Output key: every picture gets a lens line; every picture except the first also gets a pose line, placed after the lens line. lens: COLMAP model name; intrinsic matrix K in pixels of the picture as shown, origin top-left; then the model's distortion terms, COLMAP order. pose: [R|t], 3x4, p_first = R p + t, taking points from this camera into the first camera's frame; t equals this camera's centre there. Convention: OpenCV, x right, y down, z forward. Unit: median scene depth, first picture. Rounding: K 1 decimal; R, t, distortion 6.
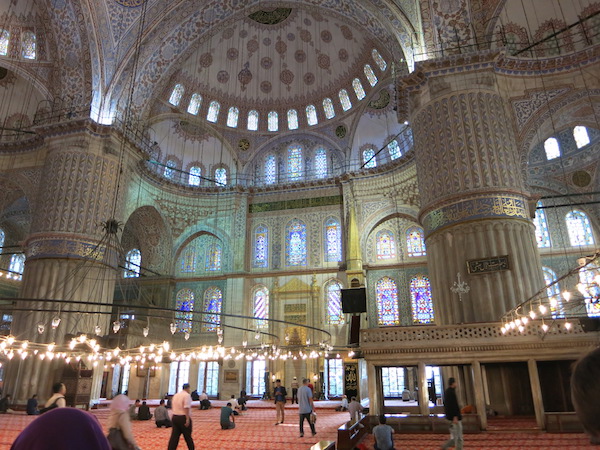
lens RADIAL K [[437.9, 0, 300.0], [0, 437.9, 225.0], [0, 0, 1]] dist [-0.006277, -0.003123]
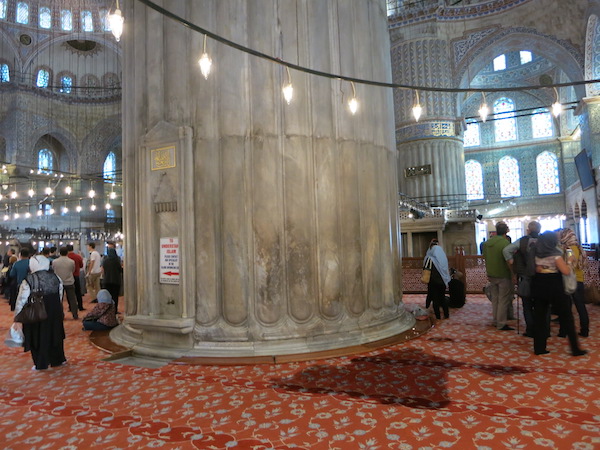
lens RADIAL K [[437.9, 0, 300.0], [0, 437.9, 225.0], [0, 0, 1]] dist [-0.006277, -0.003123]
pose [[0.984667, -0.037288, -0.170411, 0.241106], [0.084011, 0.957502, 0.275919, -0.161400], [0.152880, -0.286005, 0.945954, -0.490822]]
